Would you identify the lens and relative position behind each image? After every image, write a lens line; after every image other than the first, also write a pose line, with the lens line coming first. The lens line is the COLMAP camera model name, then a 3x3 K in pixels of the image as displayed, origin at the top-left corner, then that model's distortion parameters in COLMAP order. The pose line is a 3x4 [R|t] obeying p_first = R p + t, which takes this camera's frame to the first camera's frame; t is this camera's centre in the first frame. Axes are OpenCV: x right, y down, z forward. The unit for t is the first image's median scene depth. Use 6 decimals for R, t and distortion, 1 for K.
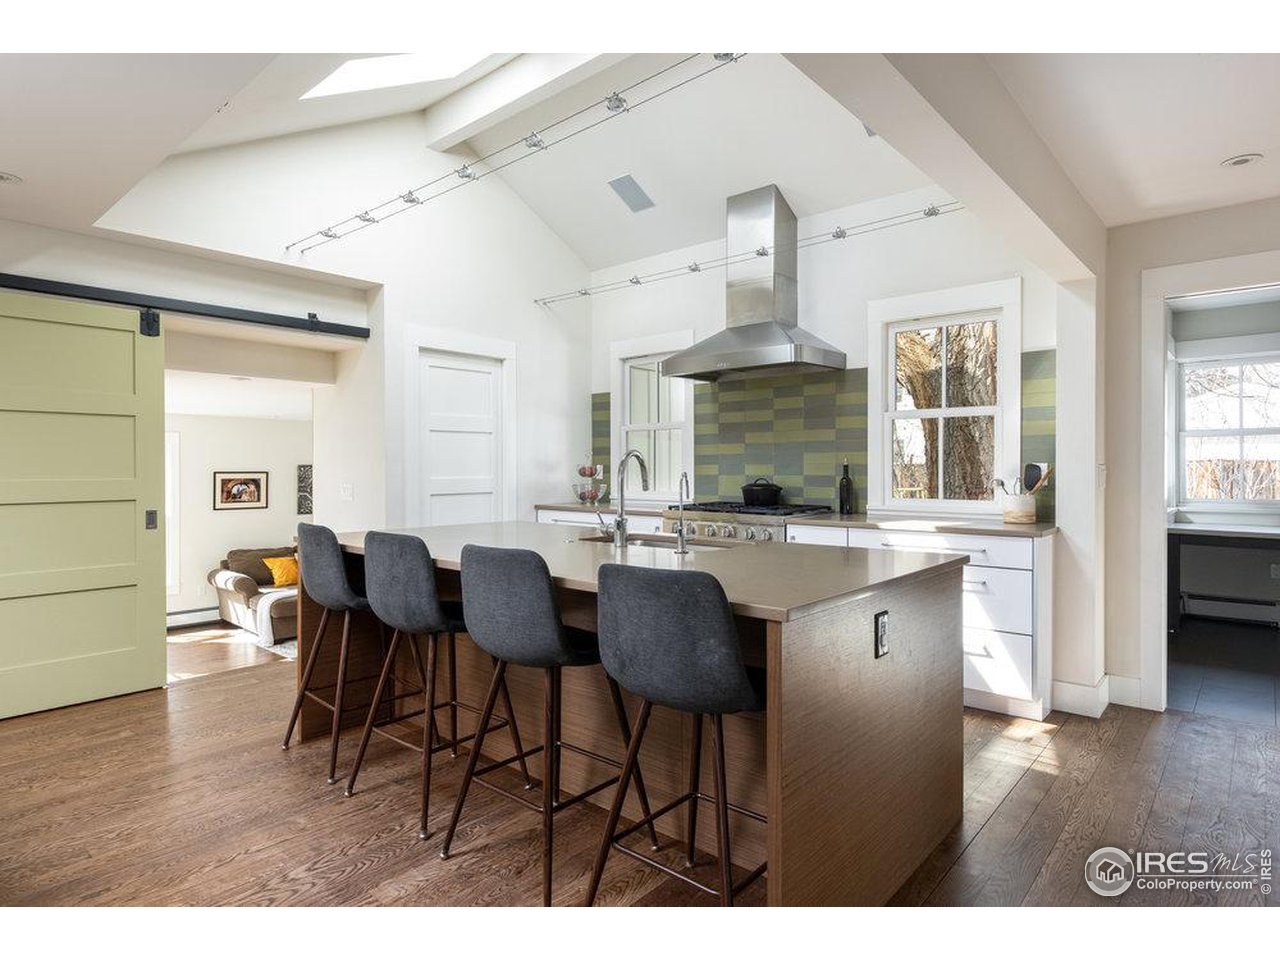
lens RADIAL K [[722.7, 0, 640.0], [0, 722.7, 480.0], [0, 0, 1]] dist [-0.000211, 0.000040]
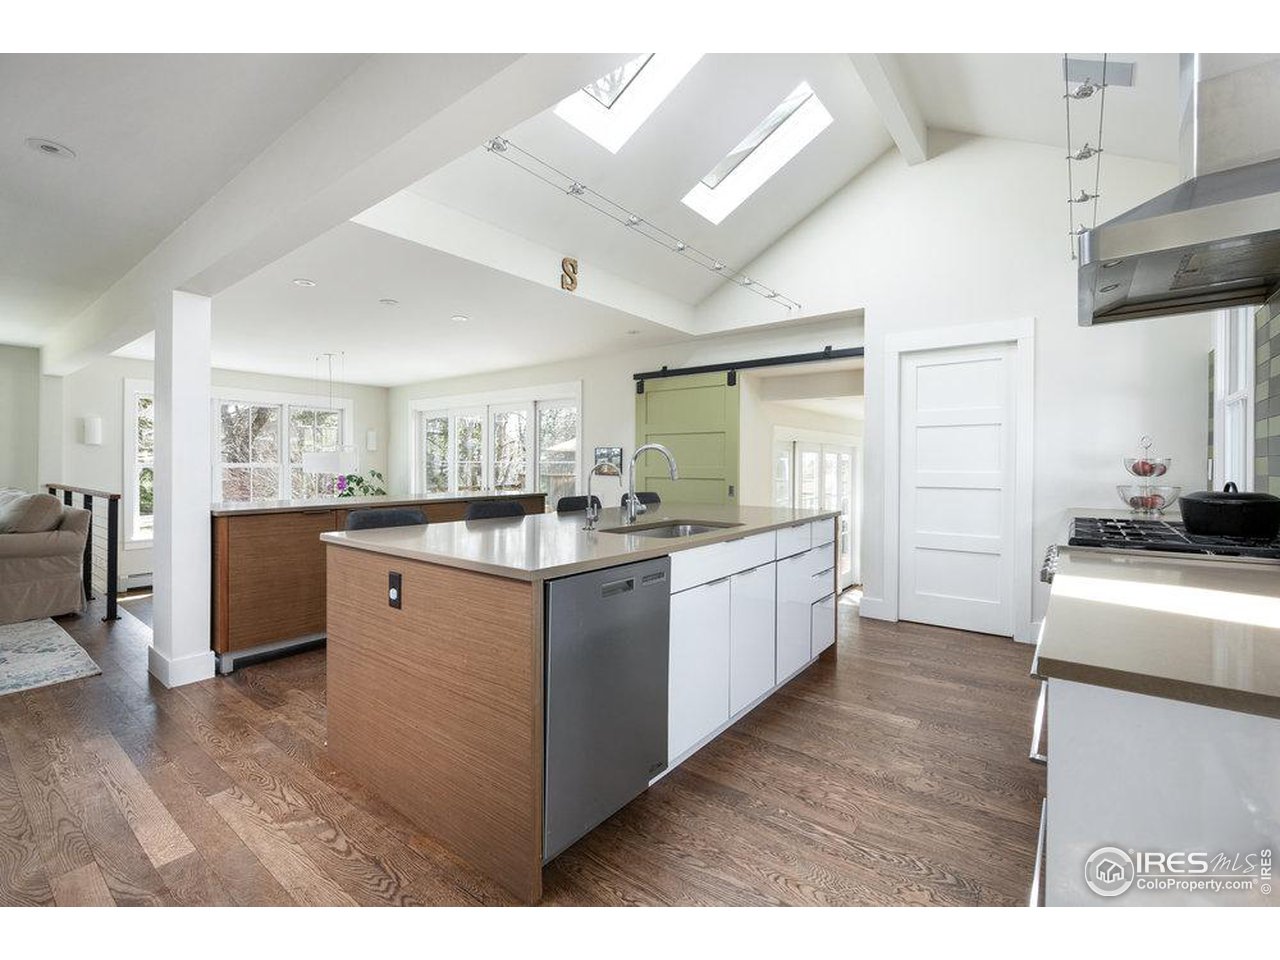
lens RADIAL K [[574.3, 0, 640.5], [0, 574.3, 461.3], [0, 0, 1]] dist [-0.000051, 0.000029]
pose [[0.066762, -0.000624, -0.997769, 0.589517], [-0.019604, 0.999806, -0.001937, -0.007972], [0.997576, 0.019689, 0.066737, 0.585899]]
